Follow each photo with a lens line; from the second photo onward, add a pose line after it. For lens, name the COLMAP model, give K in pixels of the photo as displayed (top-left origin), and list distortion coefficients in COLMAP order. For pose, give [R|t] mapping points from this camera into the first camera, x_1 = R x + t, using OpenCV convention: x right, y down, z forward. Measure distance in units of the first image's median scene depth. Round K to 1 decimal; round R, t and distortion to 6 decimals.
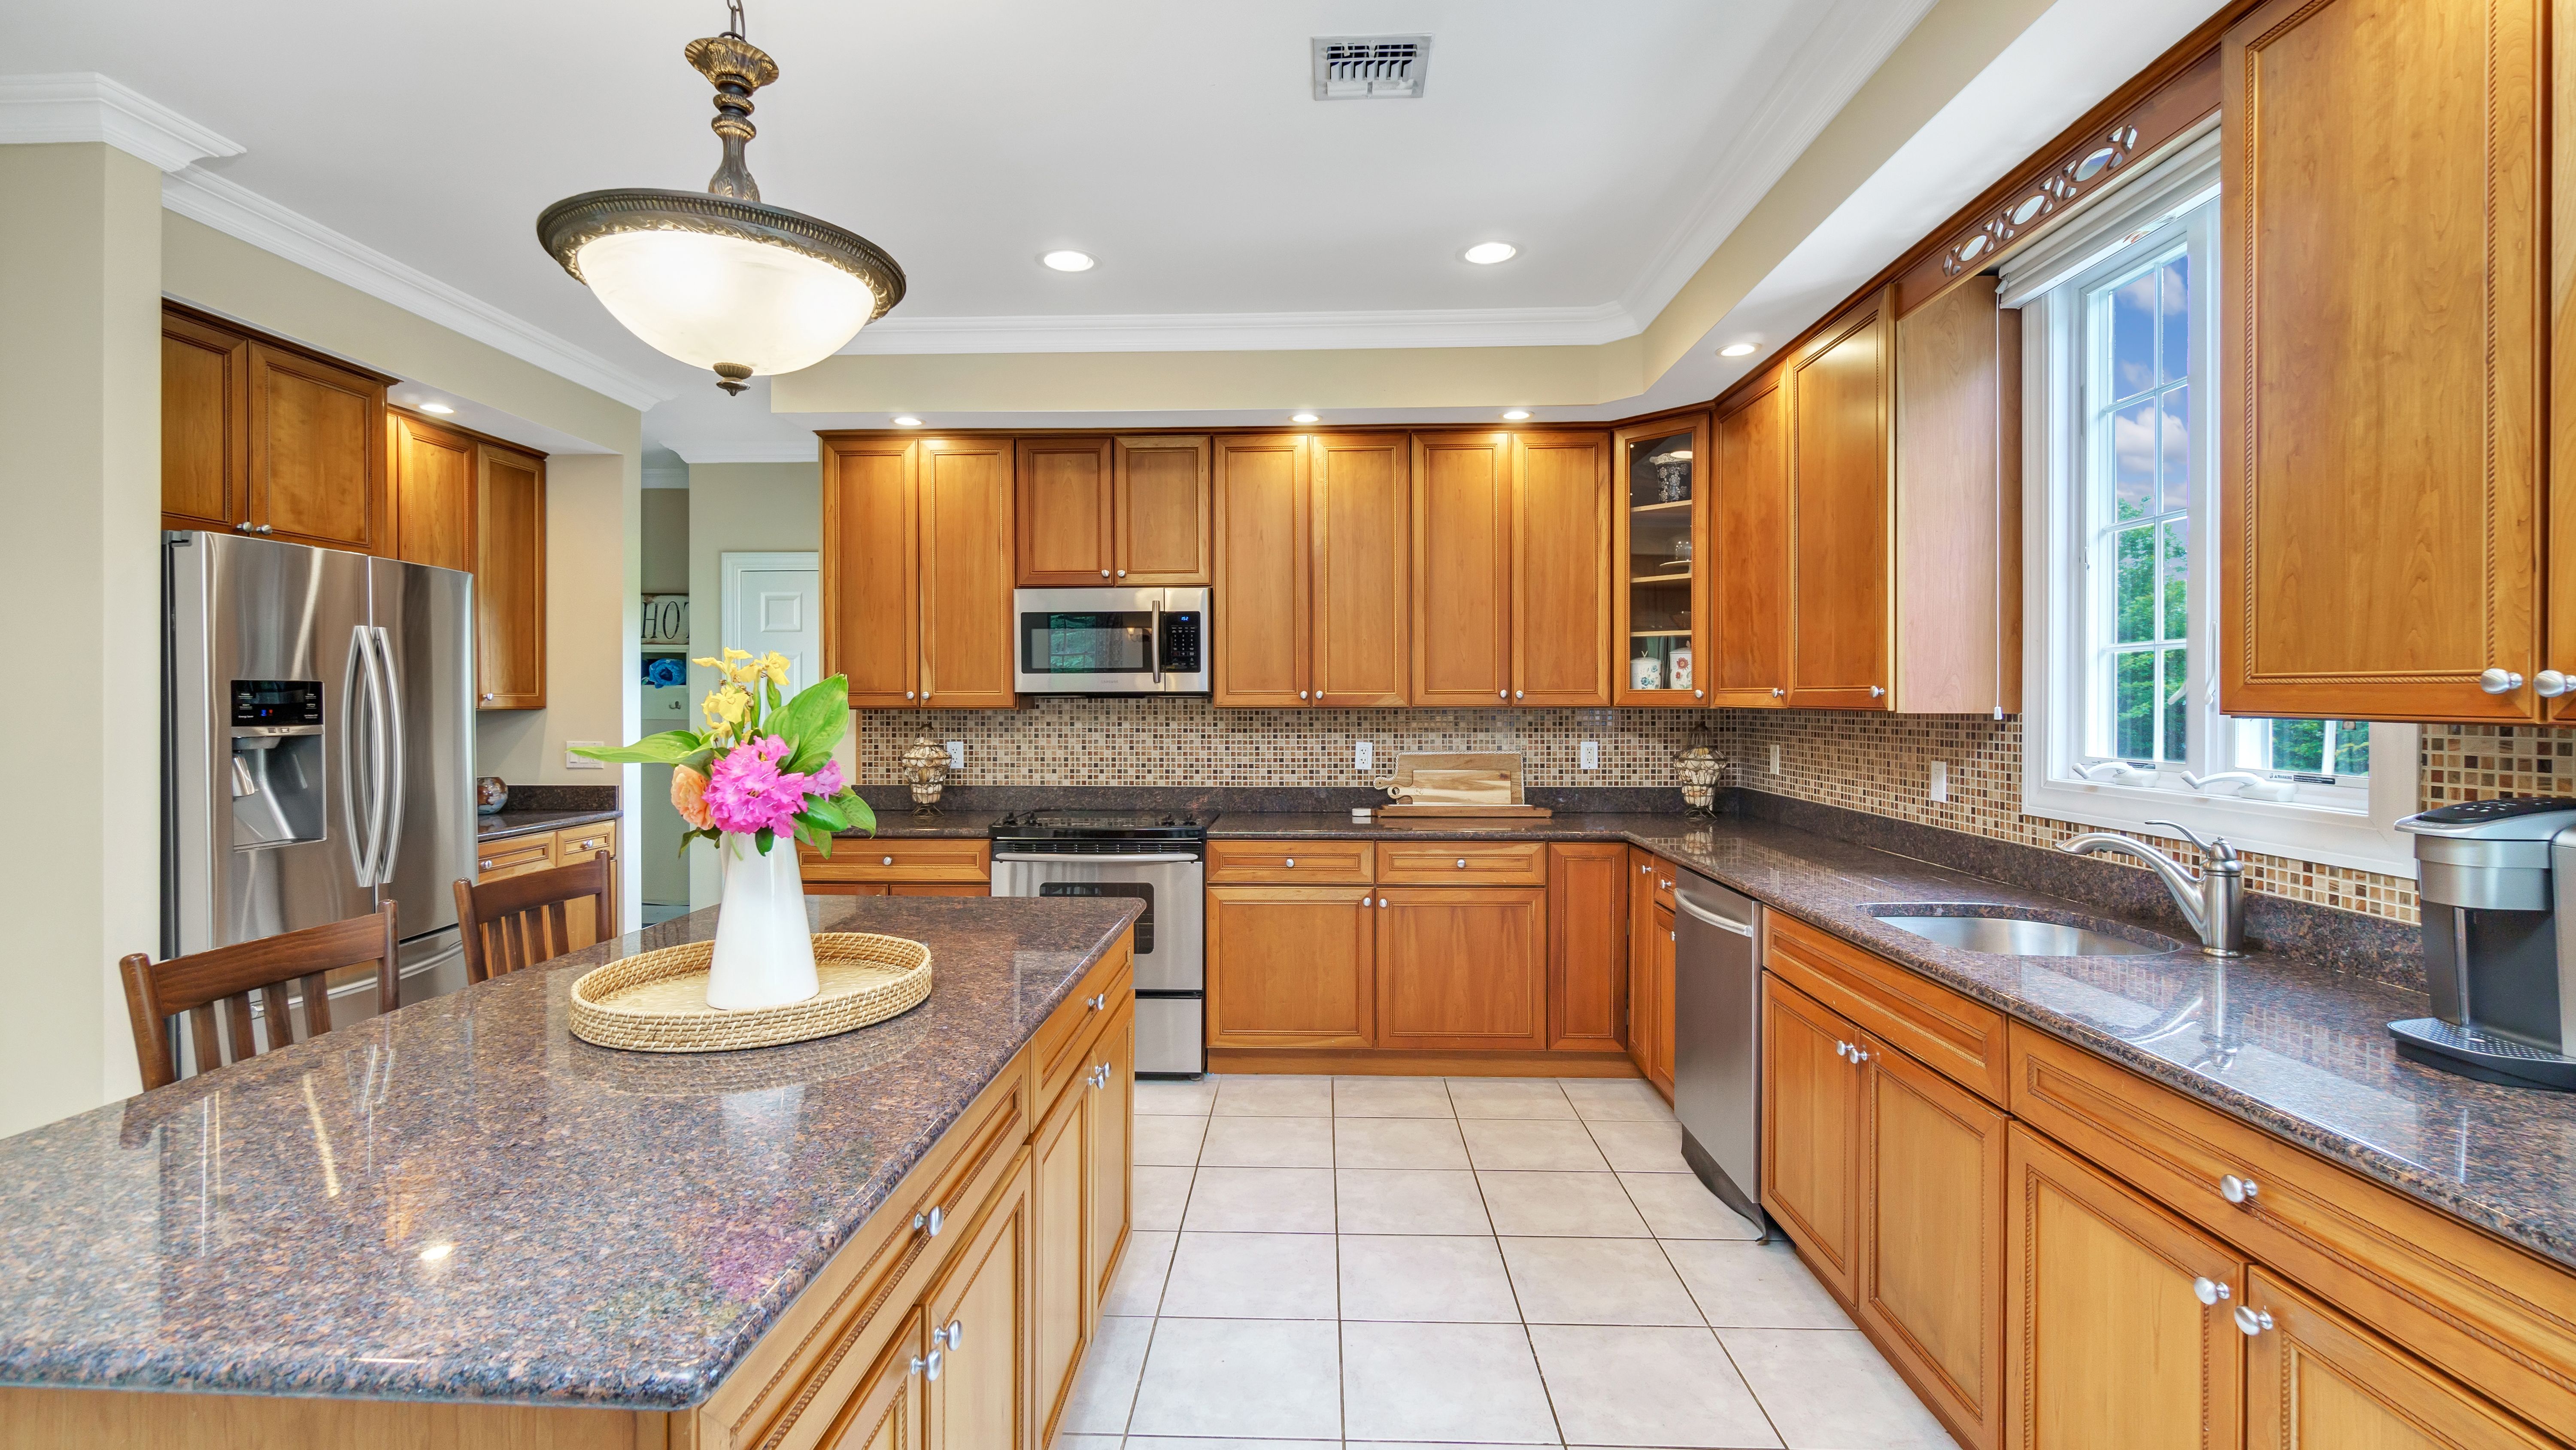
lens RADIAL K [[1138.0, 0, 1279.9], [0, 1138.0, 704.9], [0, 0, 1]] dist [0.000450, 0.000017]
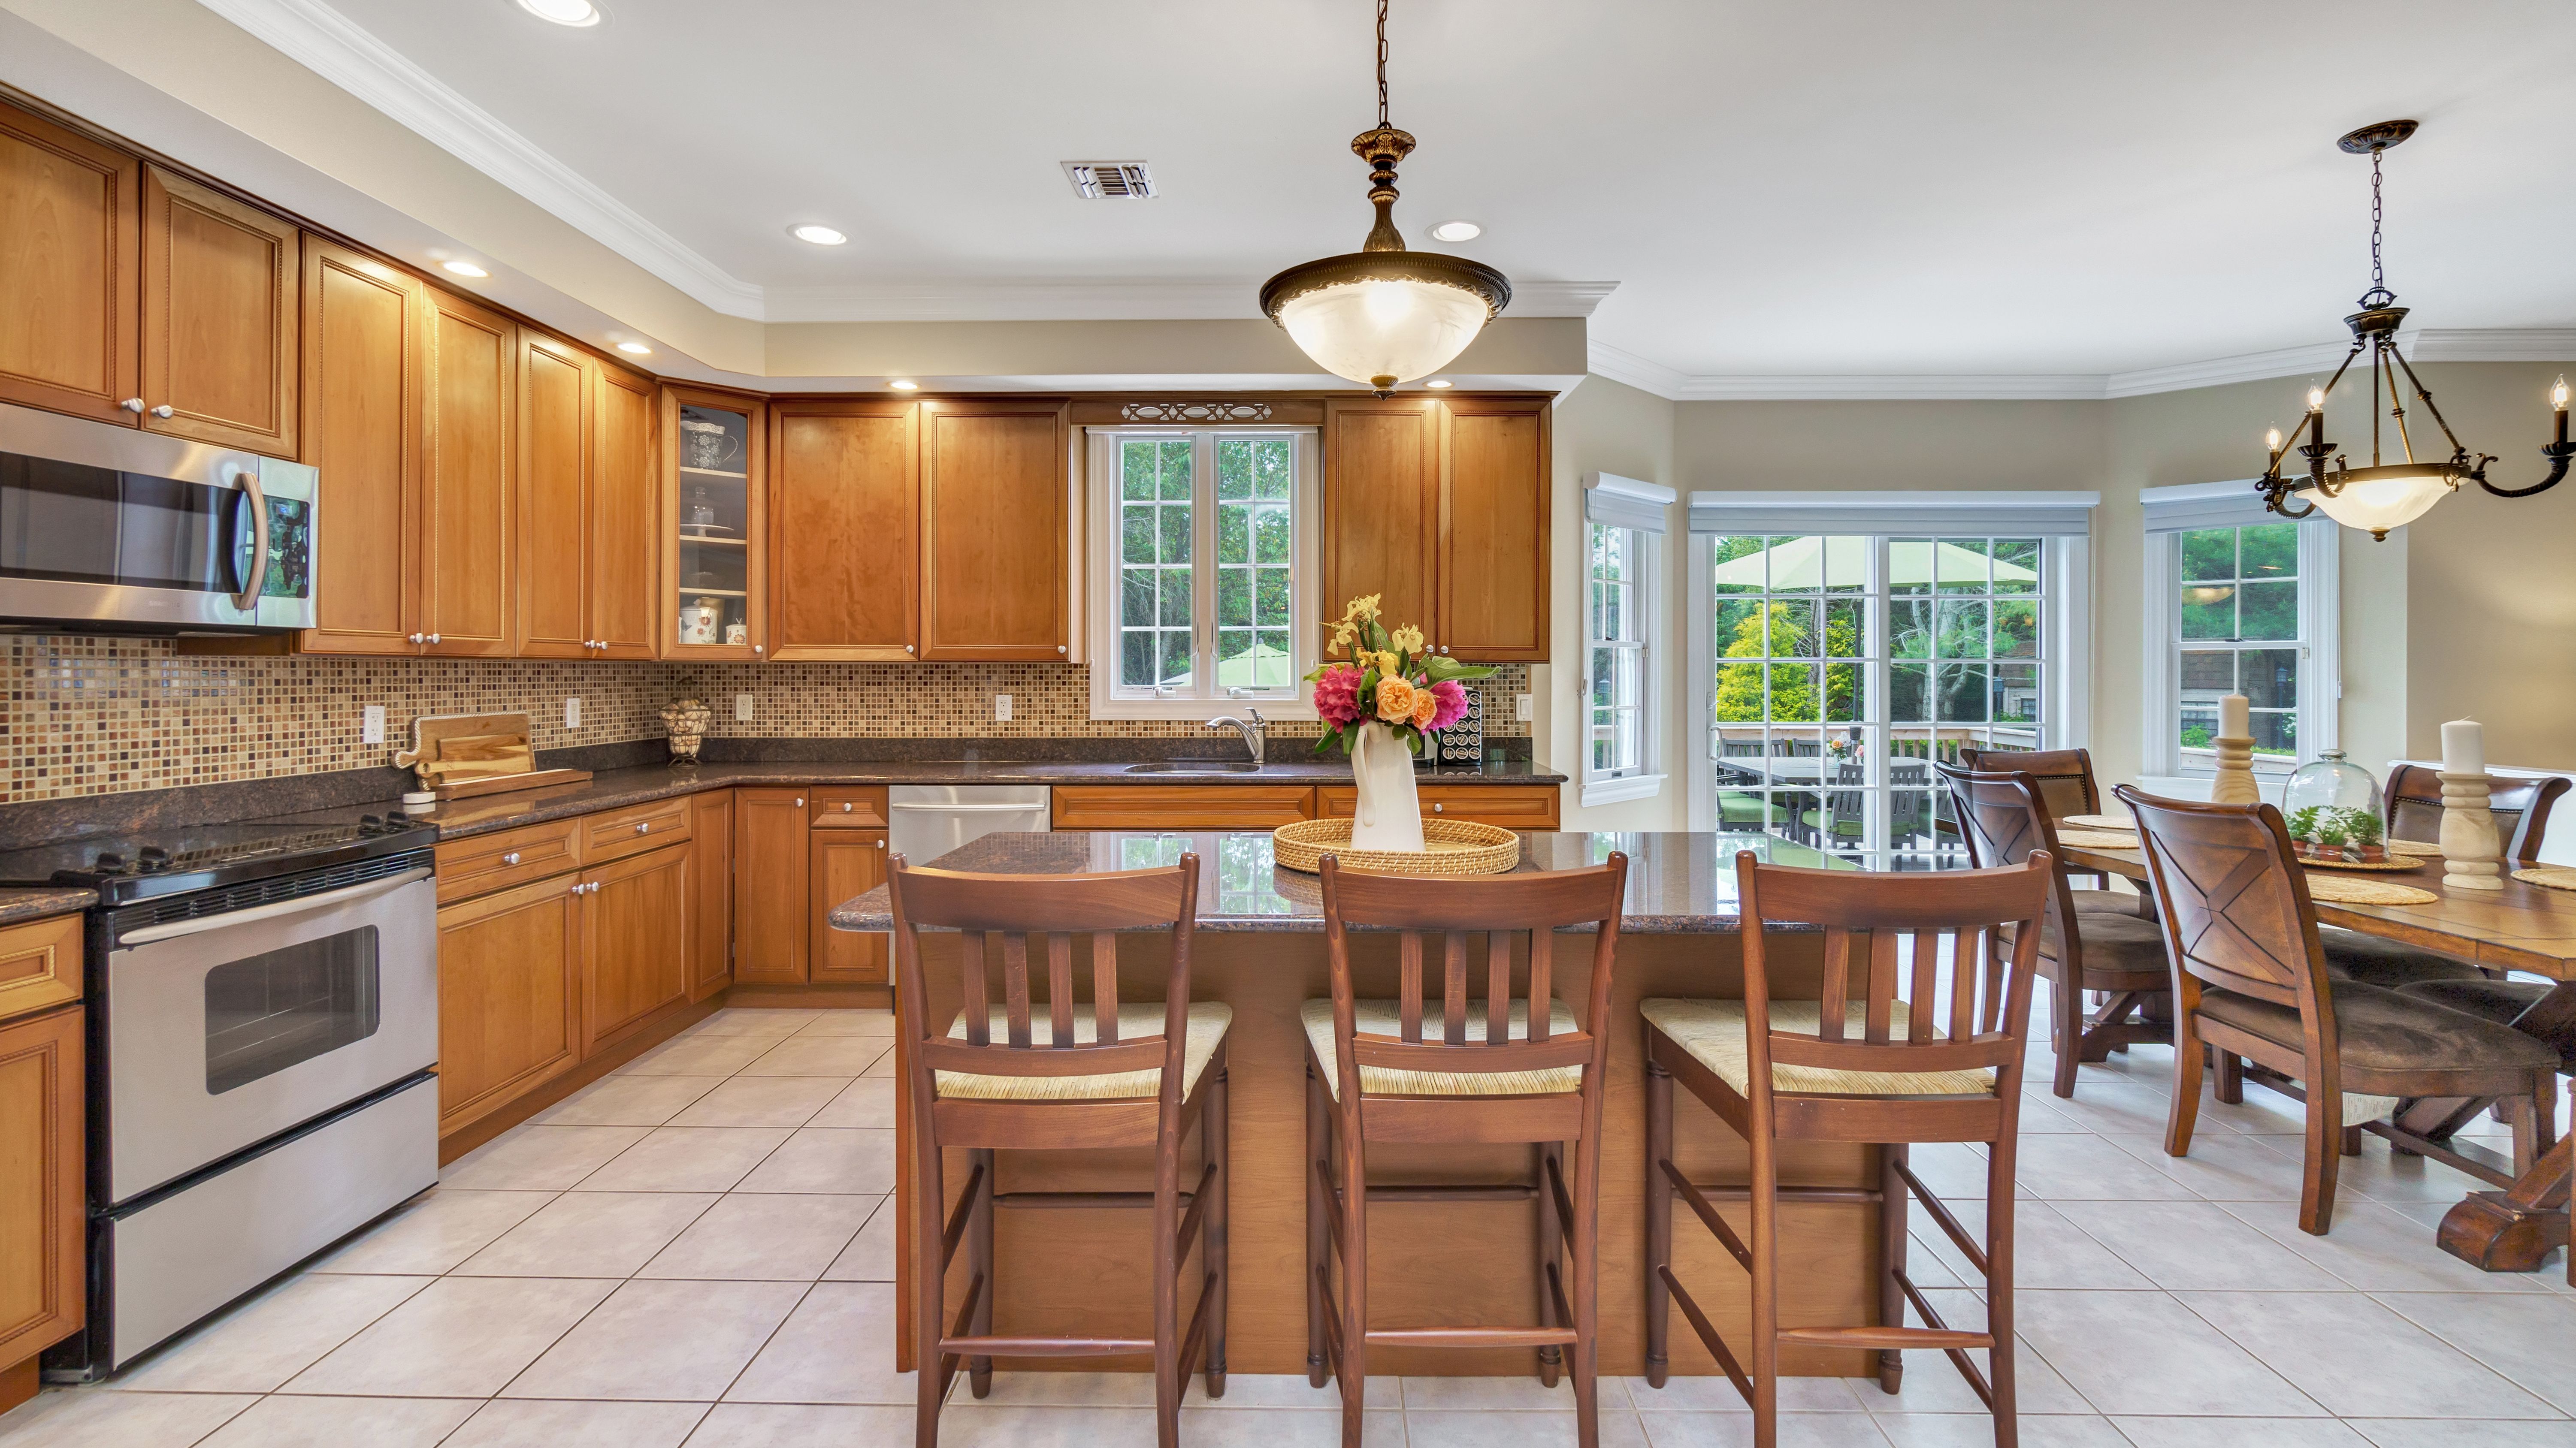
lens RADIAL K [[1149.8, 0, 1297.5], [0, 1149.8, 672.3], [0, 0, 1]] dist [0.000504, 0.000775]
pose [[-0.031068, 0.001060, 0.999517, -0.744978], [0.004244, 0.999991, -0.000928, 0.015846], [-0.999508, 0.004213, -0.031072, 0.475078]]
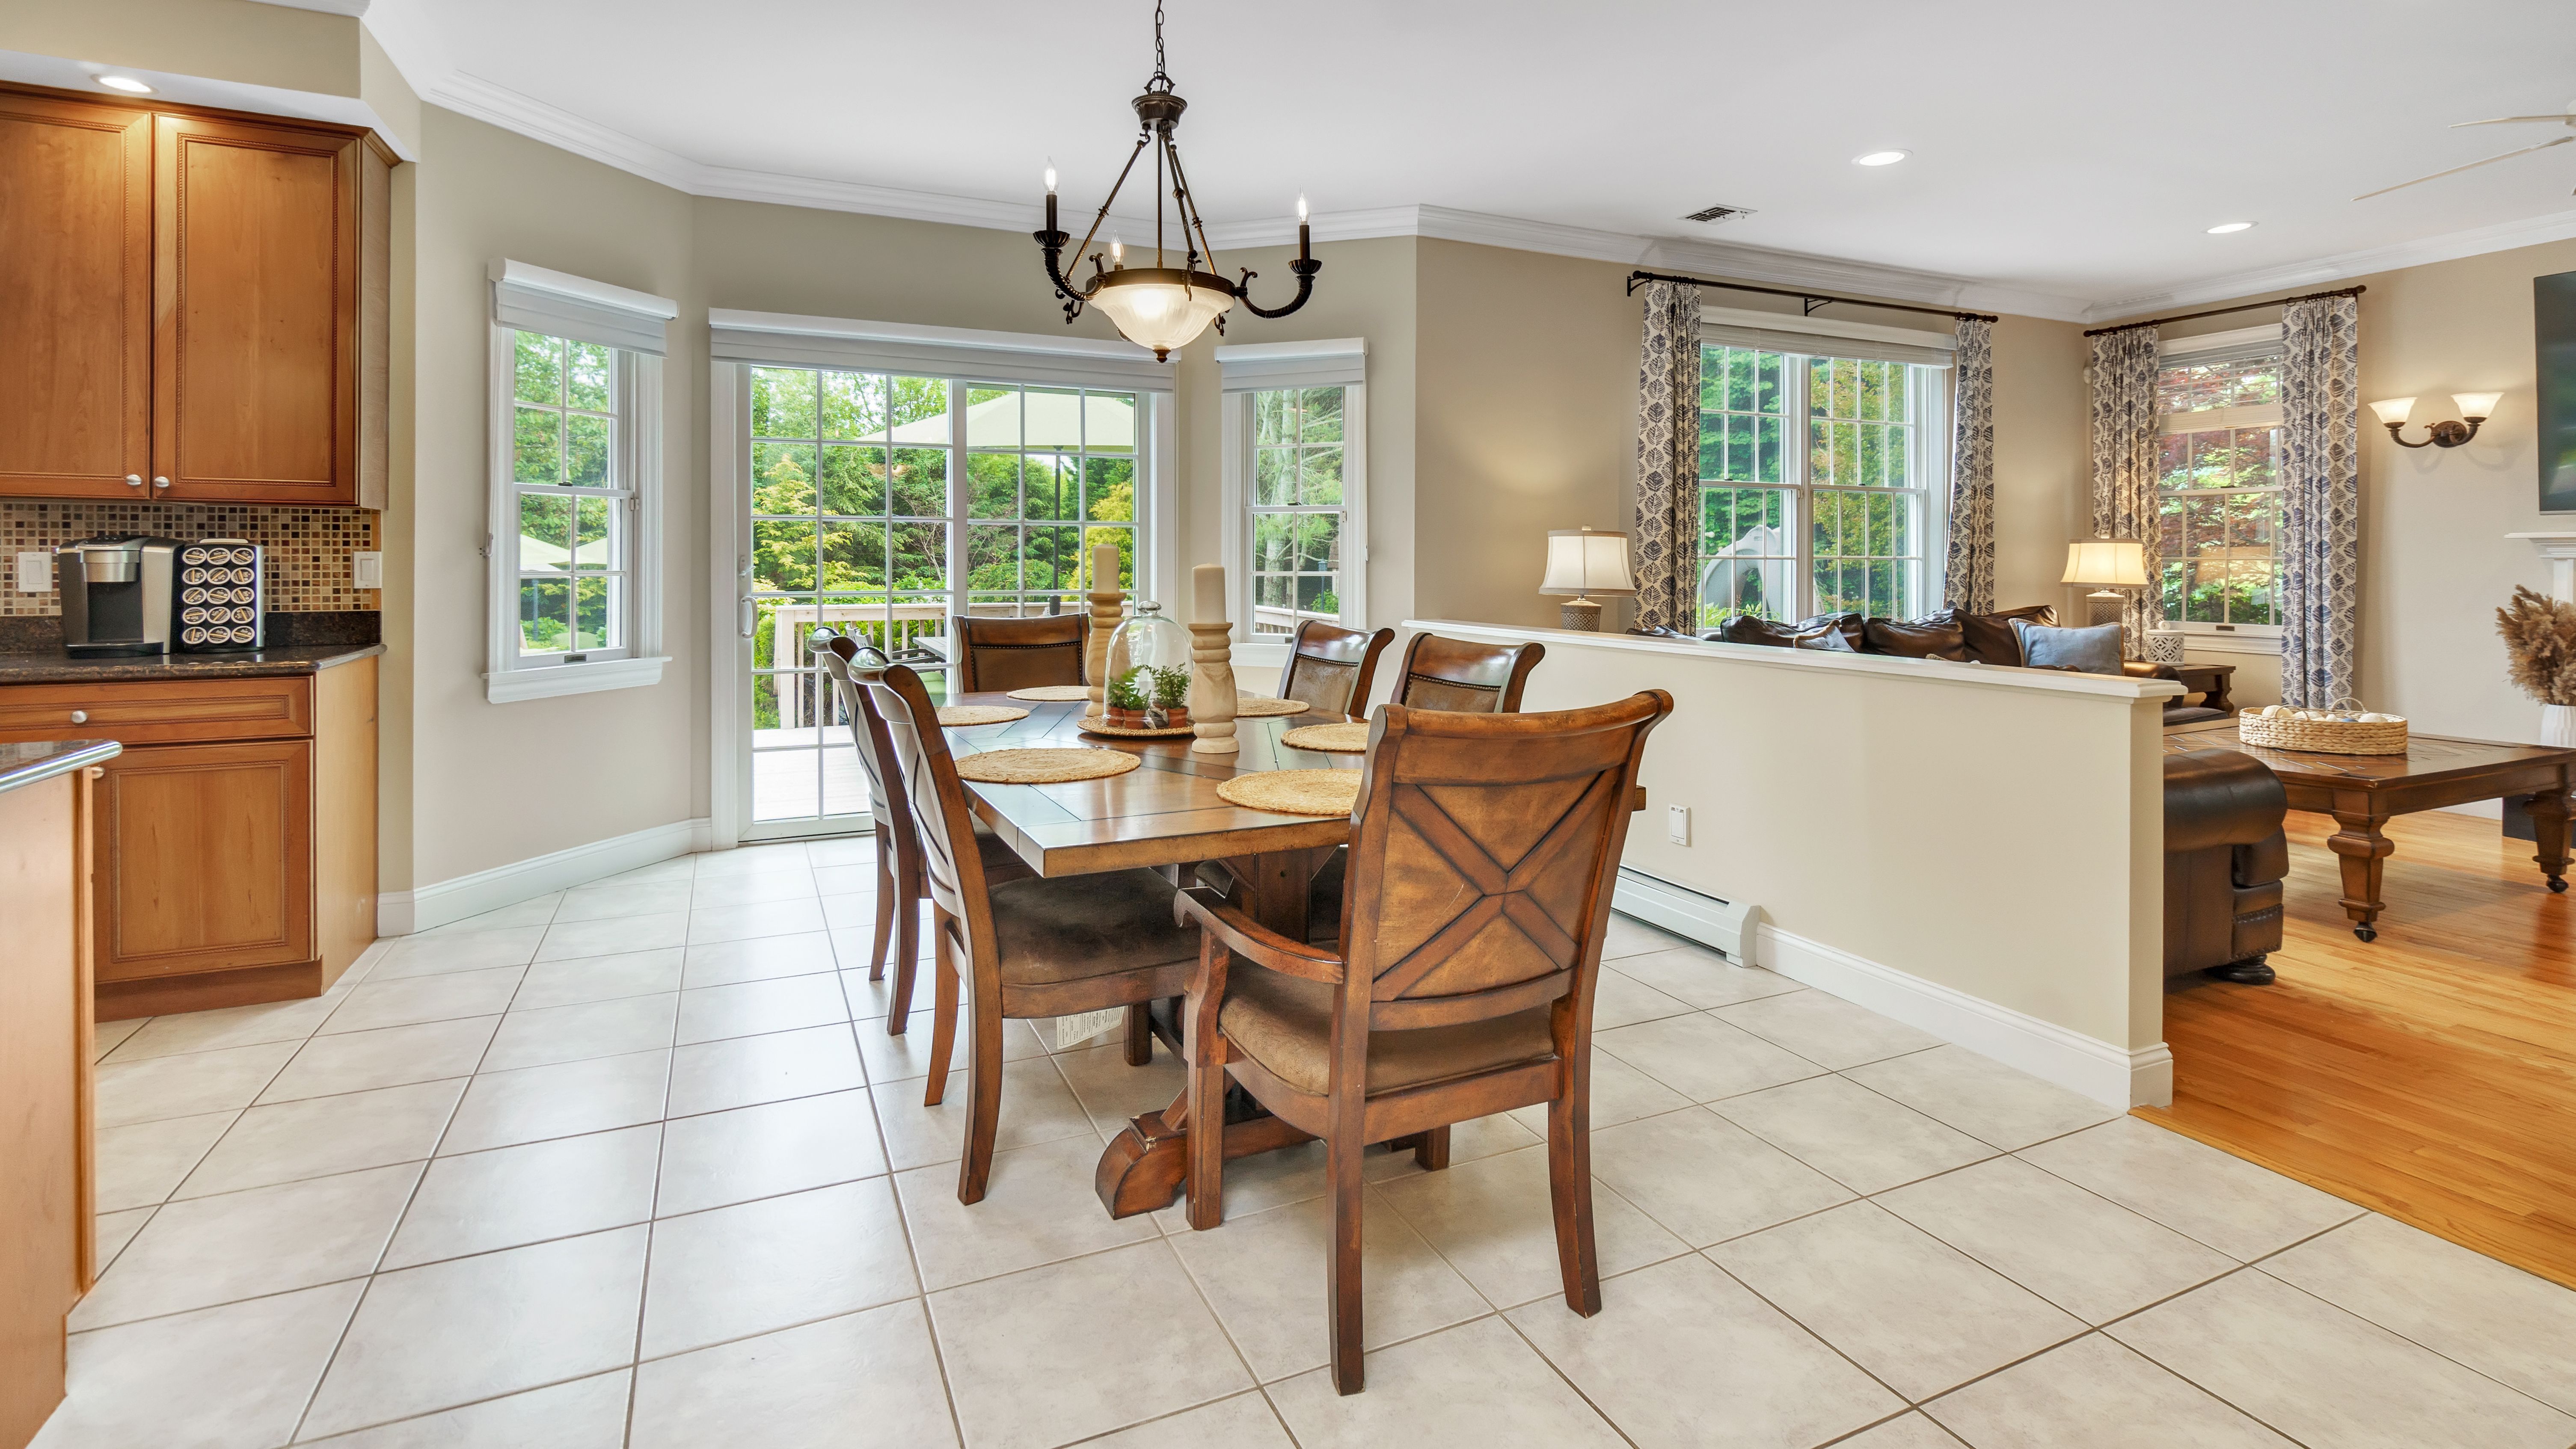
lens RADIAL K [[1180.4, 0, 1248.2], [0, 1180.4, 556.8], [0, 0, 1]] dist [-0.005168, 0.001393]
pose [[-0.441275, 0.002564, 0.897368, -0.647096], [0.002791, 0.999995, -0.001485, 0.044957], [-0.897368, 0.001849, -0.441279, 0.009636]]
